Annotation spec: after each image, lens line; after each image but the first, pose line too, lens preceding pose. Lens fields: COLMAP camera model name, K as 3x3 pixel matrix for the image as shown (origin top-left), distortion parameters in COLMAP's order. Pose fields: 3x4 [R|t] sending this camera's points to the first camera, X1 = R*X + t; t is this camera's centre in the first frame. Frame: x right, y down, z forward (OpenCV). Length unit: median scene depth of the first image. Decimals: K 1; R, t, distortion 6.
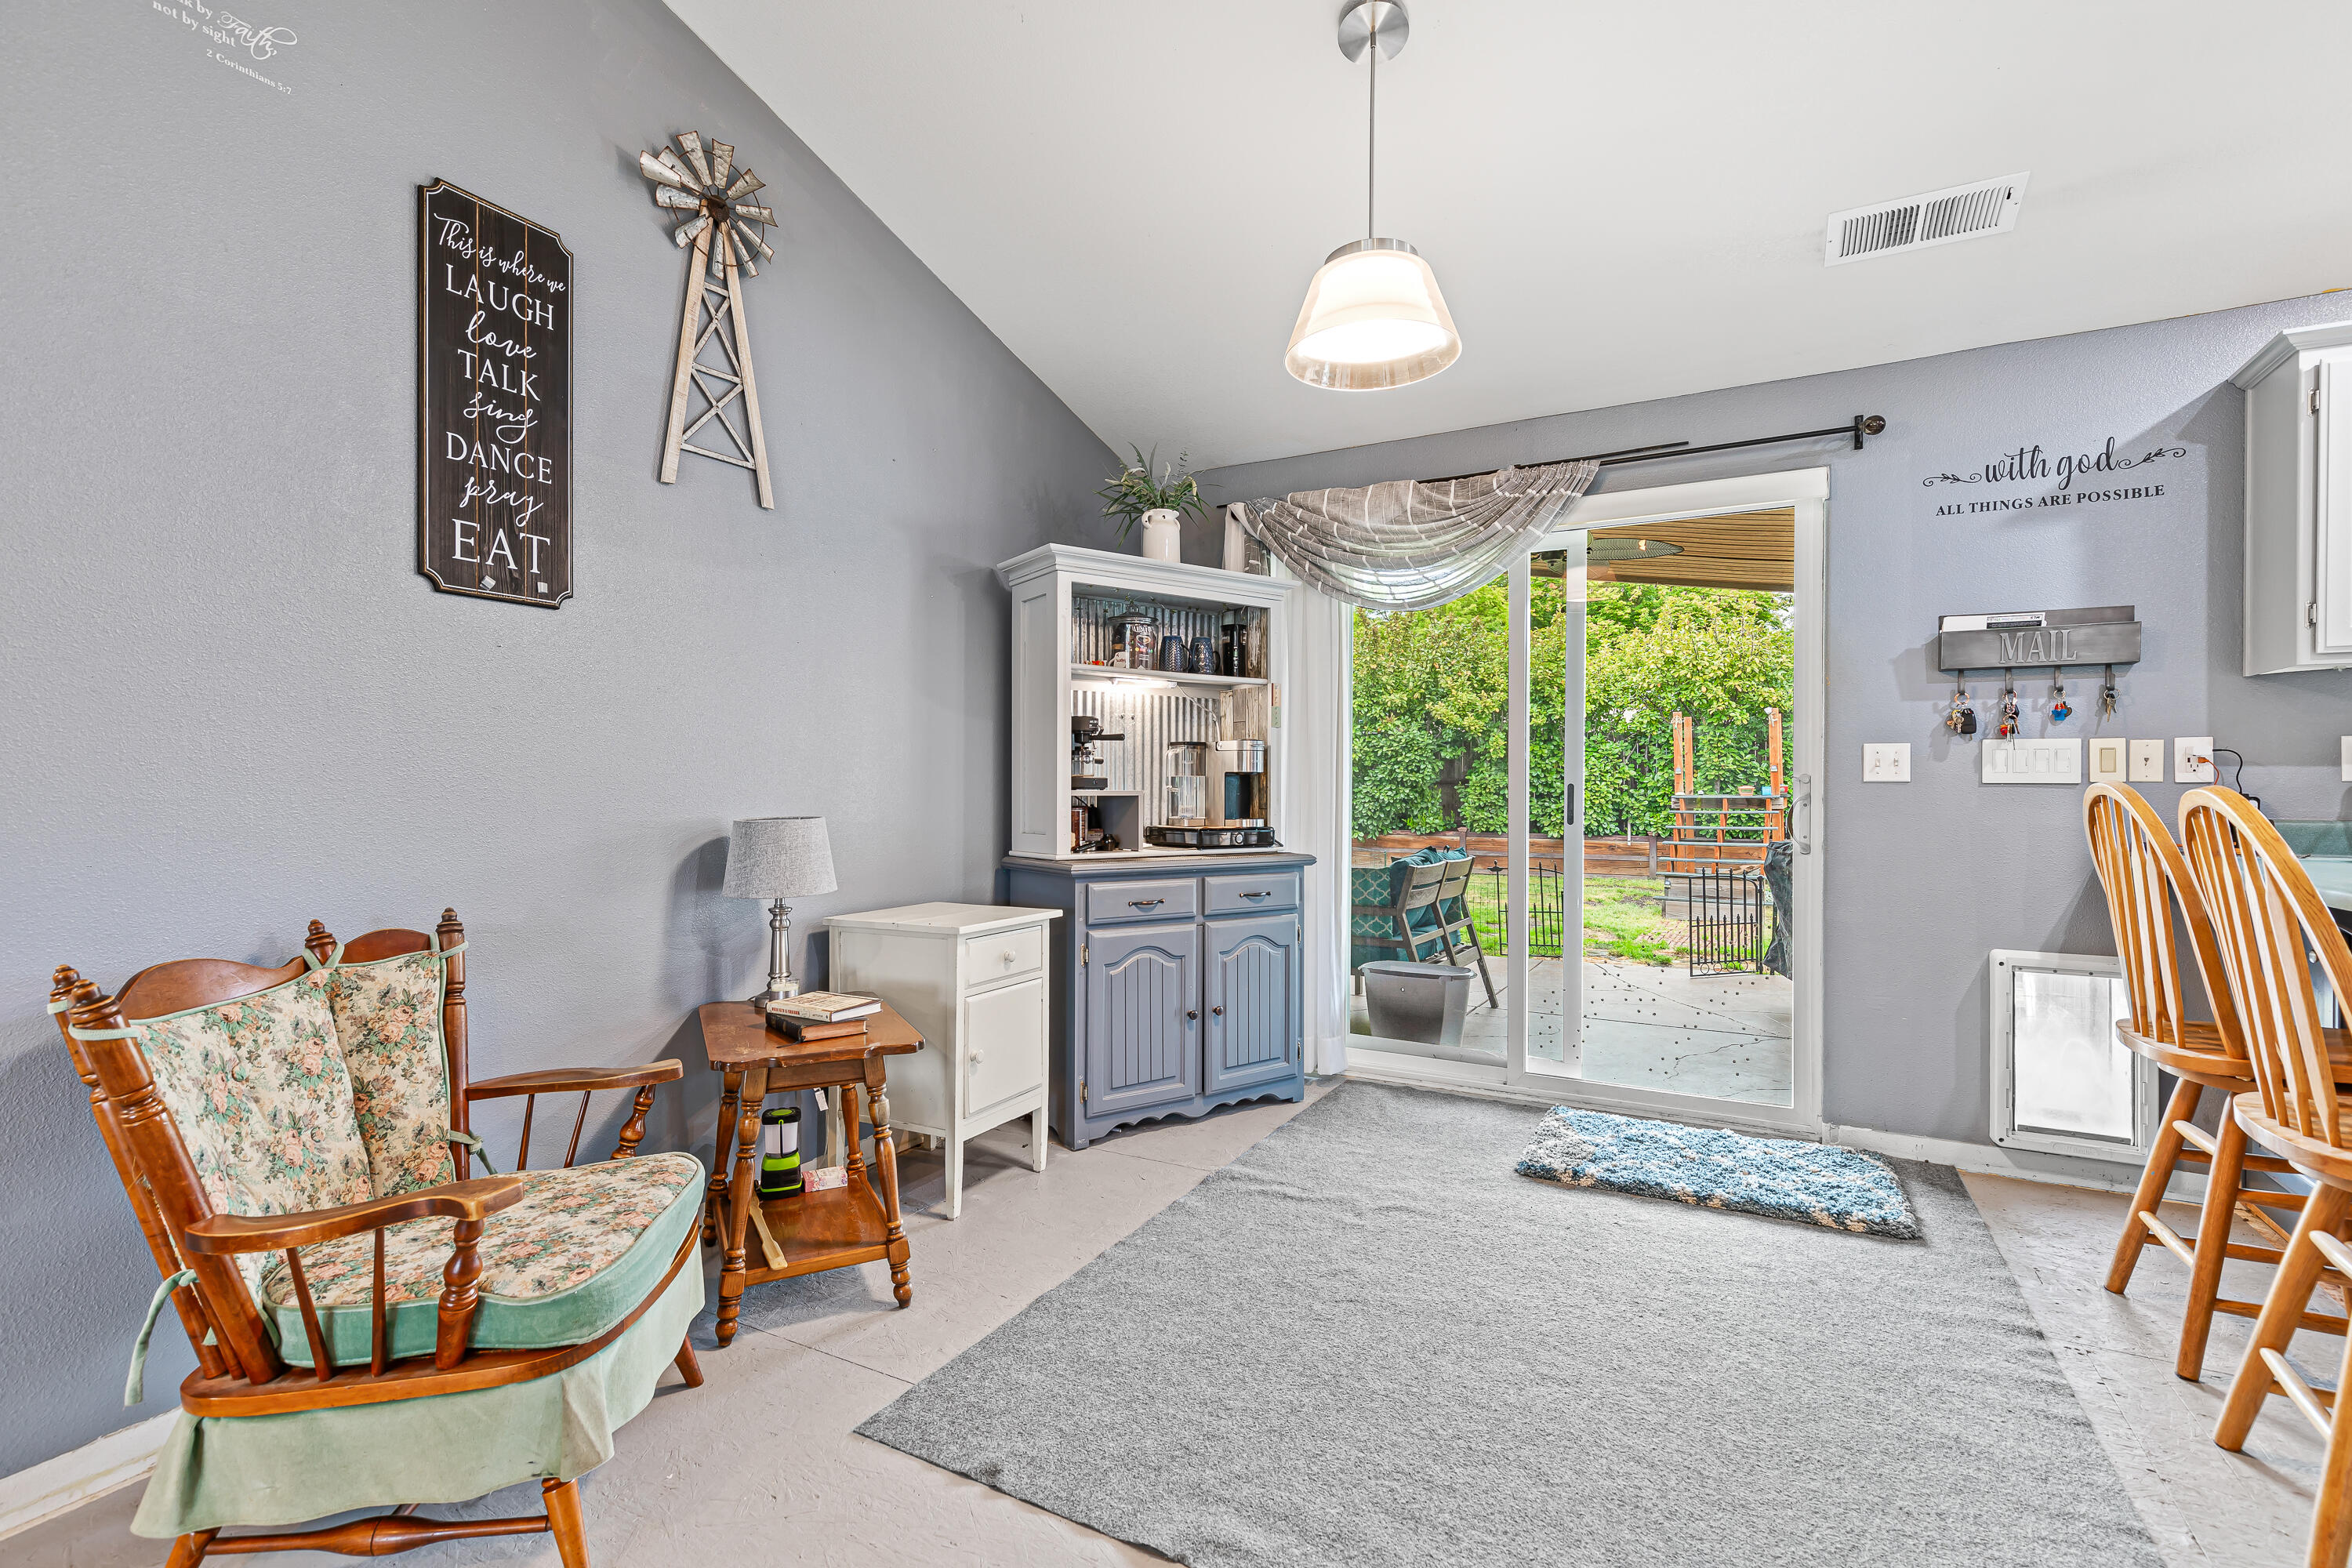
lens RADIAL K [[1055.0, 0, 1187.5], [0, 1055.0, 790.9], [0, 0, 1]] dist [-0.001713, -0.000928]
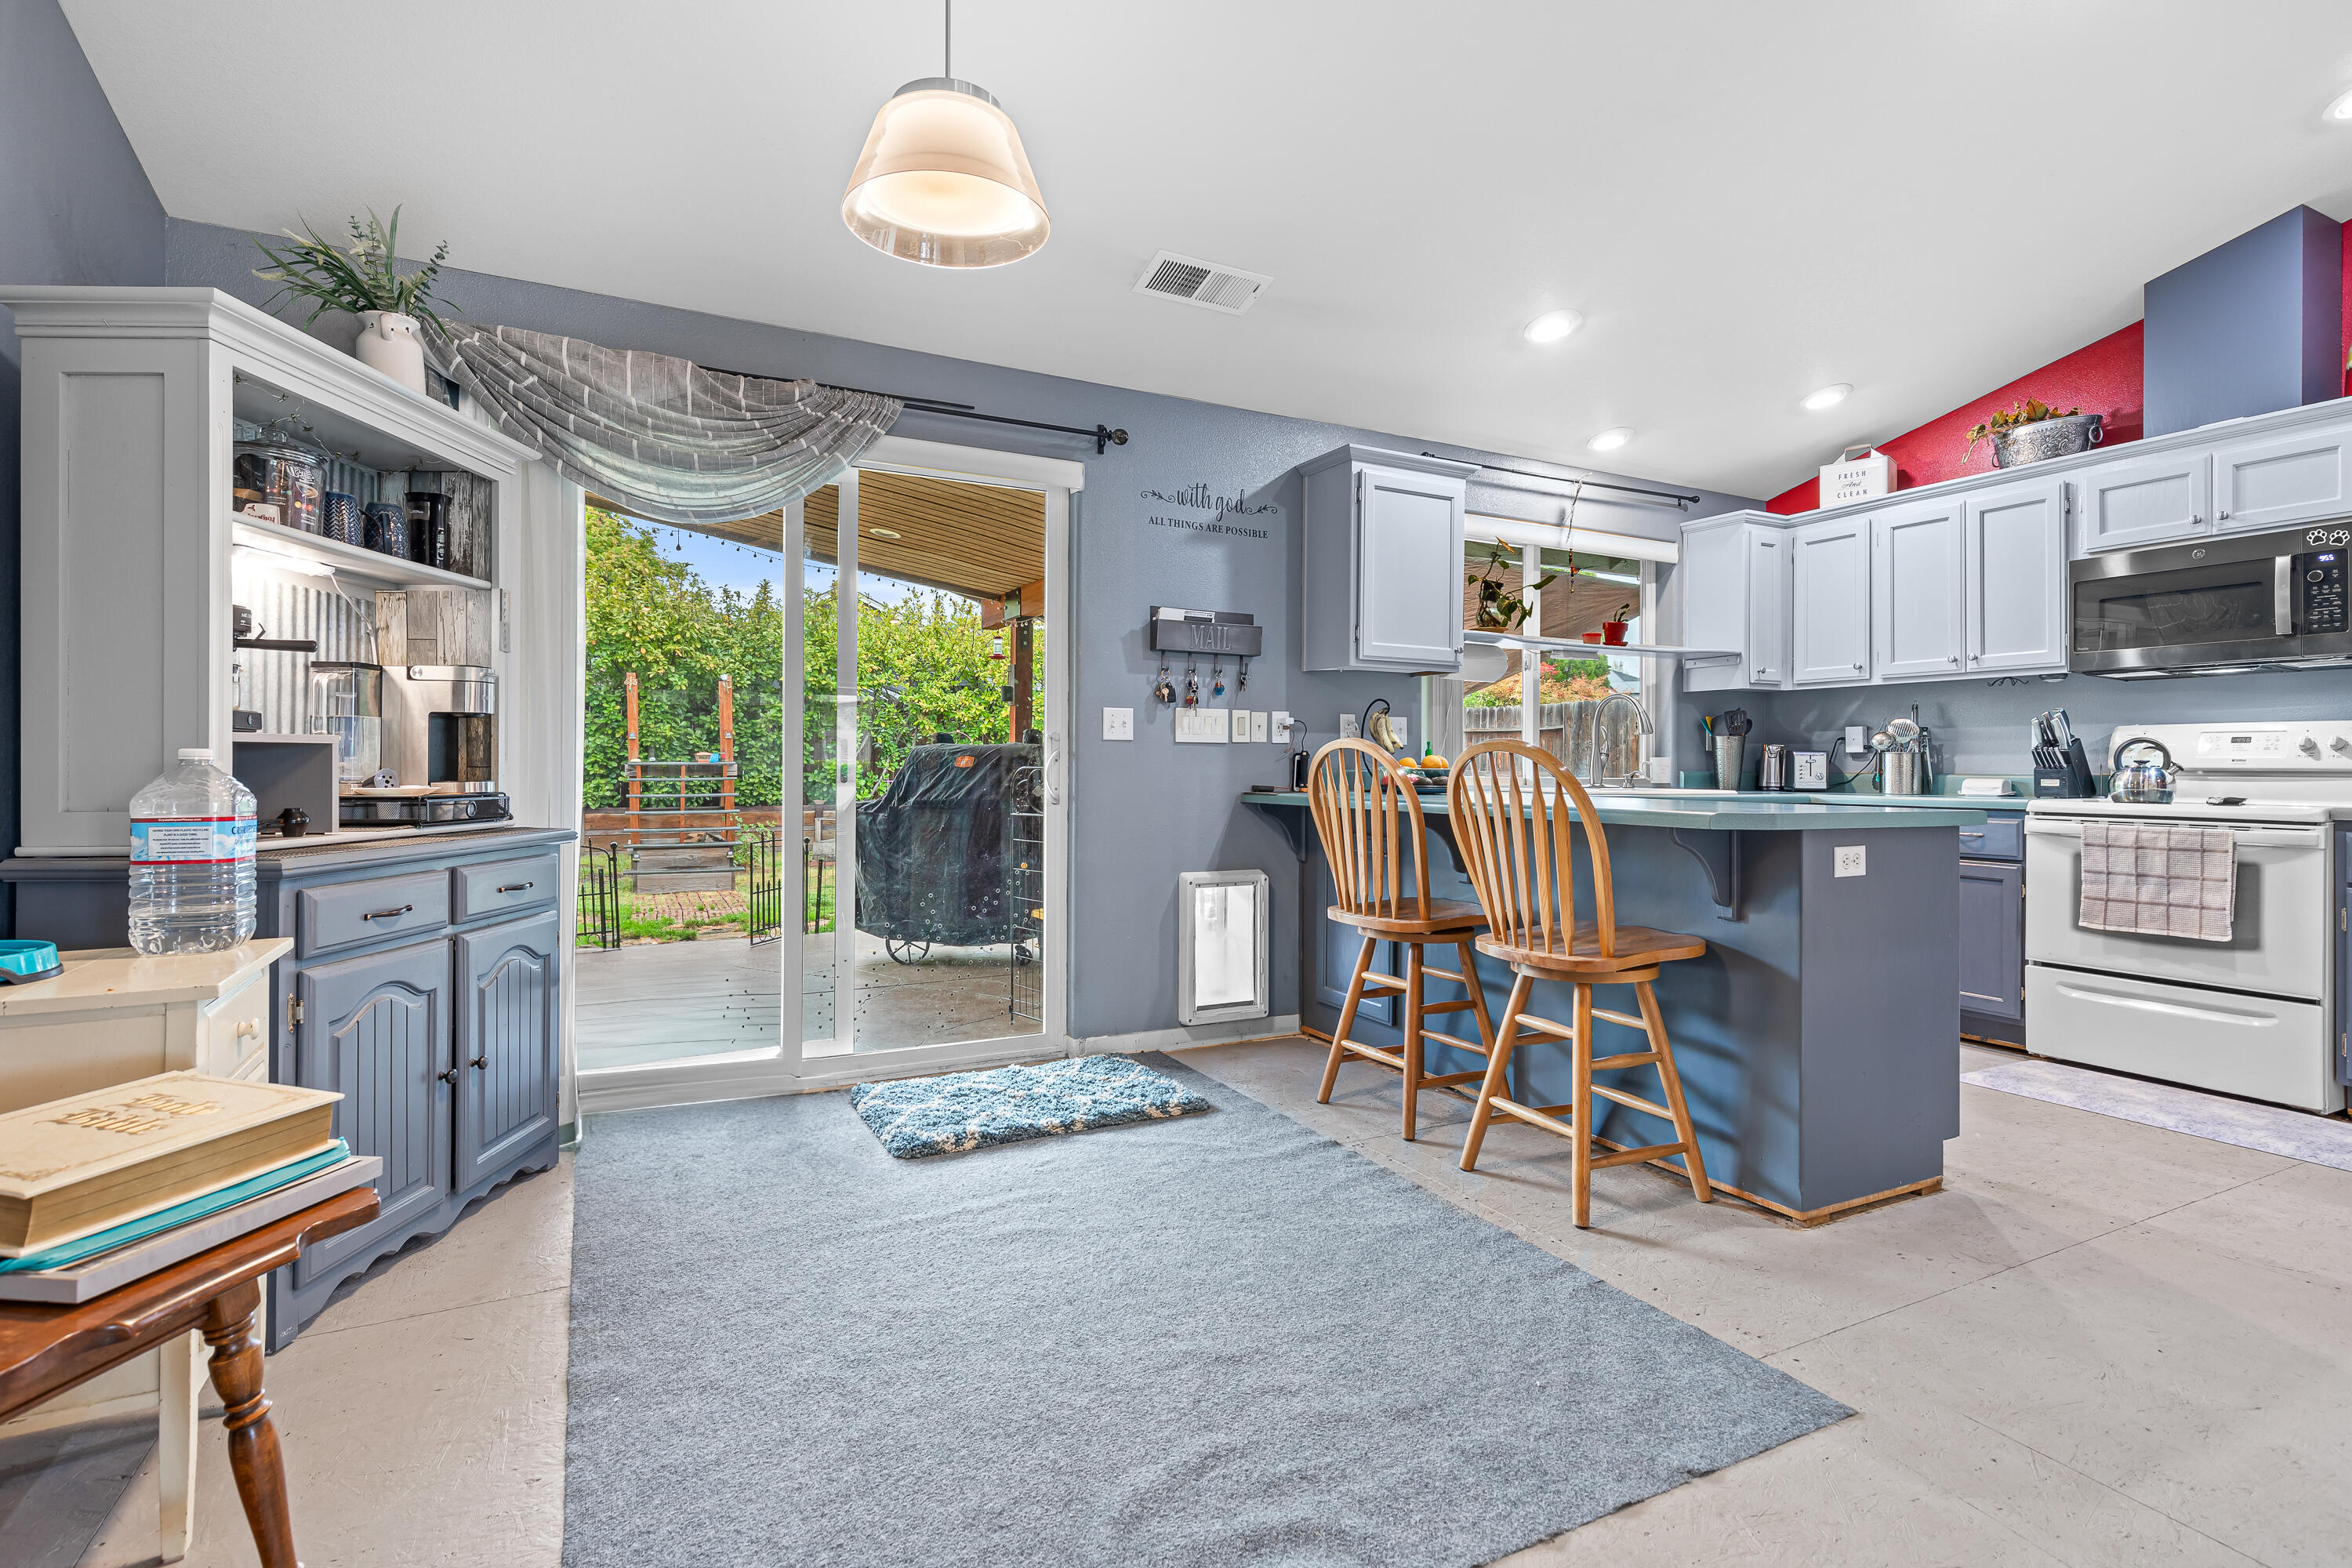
lens RADIAL K [[1105.2, 0, 1165.2], [0, 1105.2, 768.8], [0, 0, 1]] dist [0.010600, -0.001621]
pose [[0.567496, -0.004030, 0.823366, -0.329928], [-0.001461, 0.999982, 0.005901, 0.015802], [-0.823375, -0.004551, 0.567480, 0.249469]]
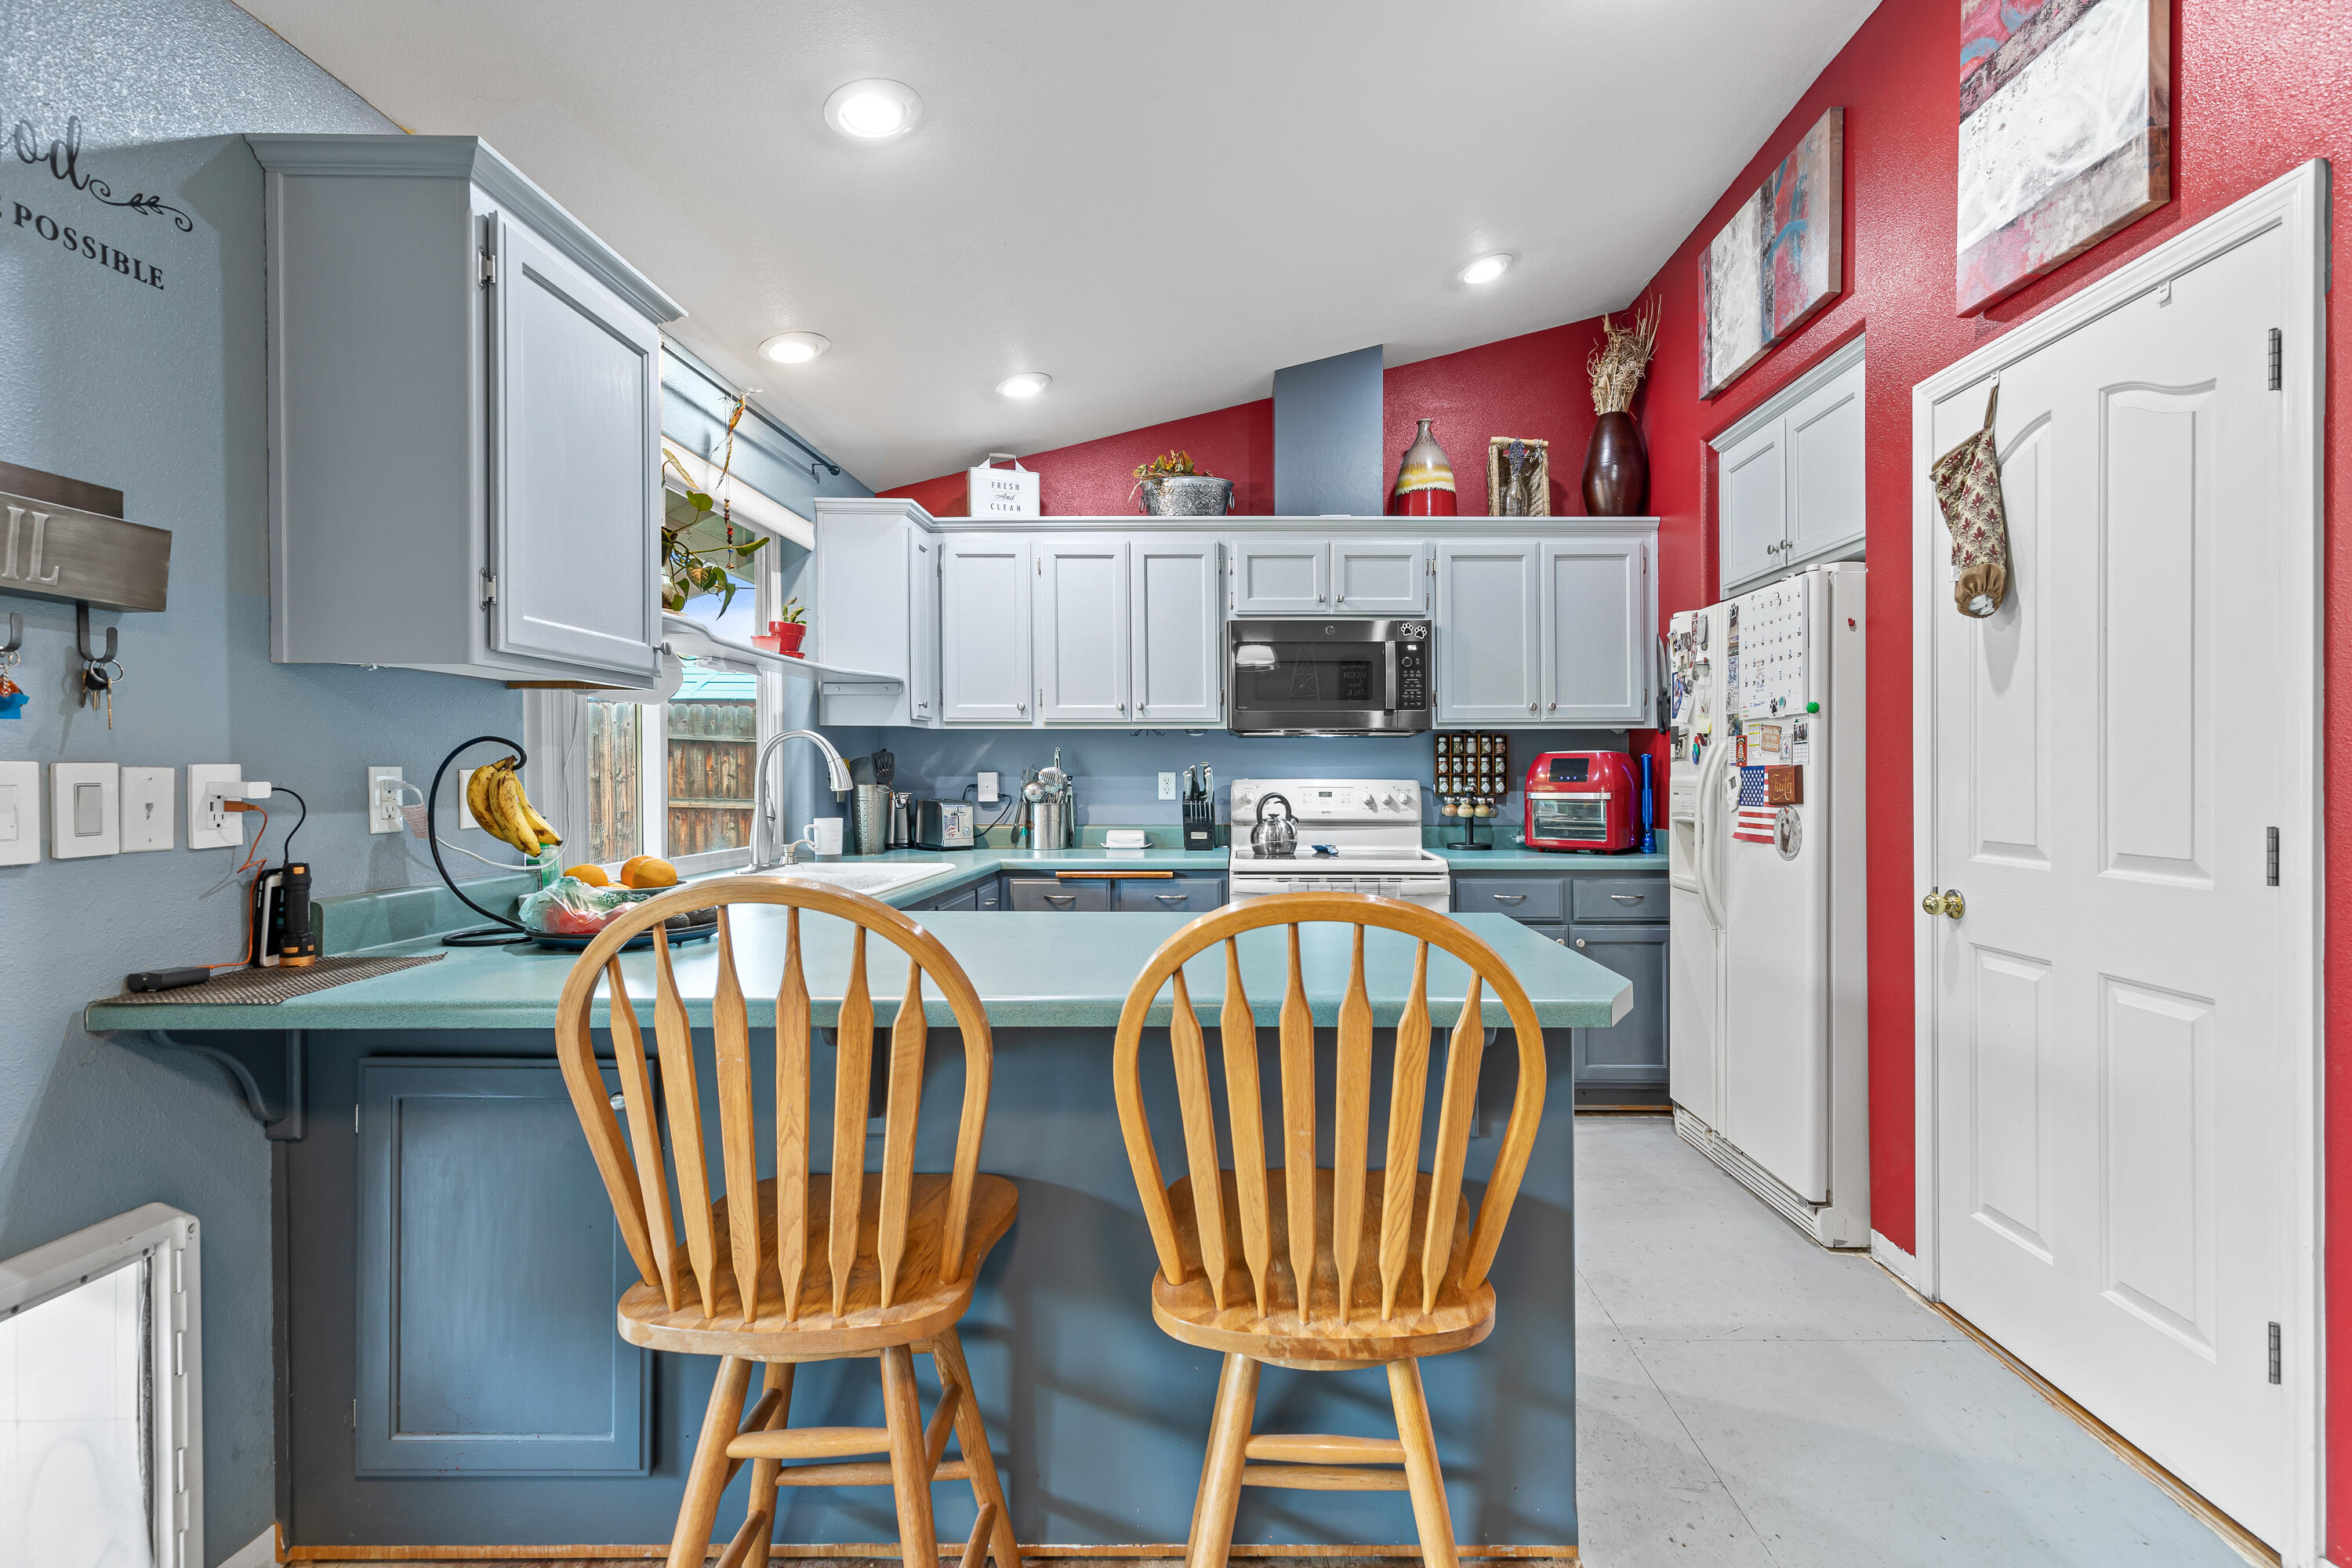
lens RADIAL K [[1105.2, 0, 1285.1], [0, 1105.2, 773.3], [0, 0, 1]] dist [0.010600, -0.001621]
pose [[-0.483086, -0.003201, 0.875567, 0.169777], [-0.001466, 0.999995, 0.002847, -0.043864], [-0.875572, 0.000092, -0.483088, 0.712404]]
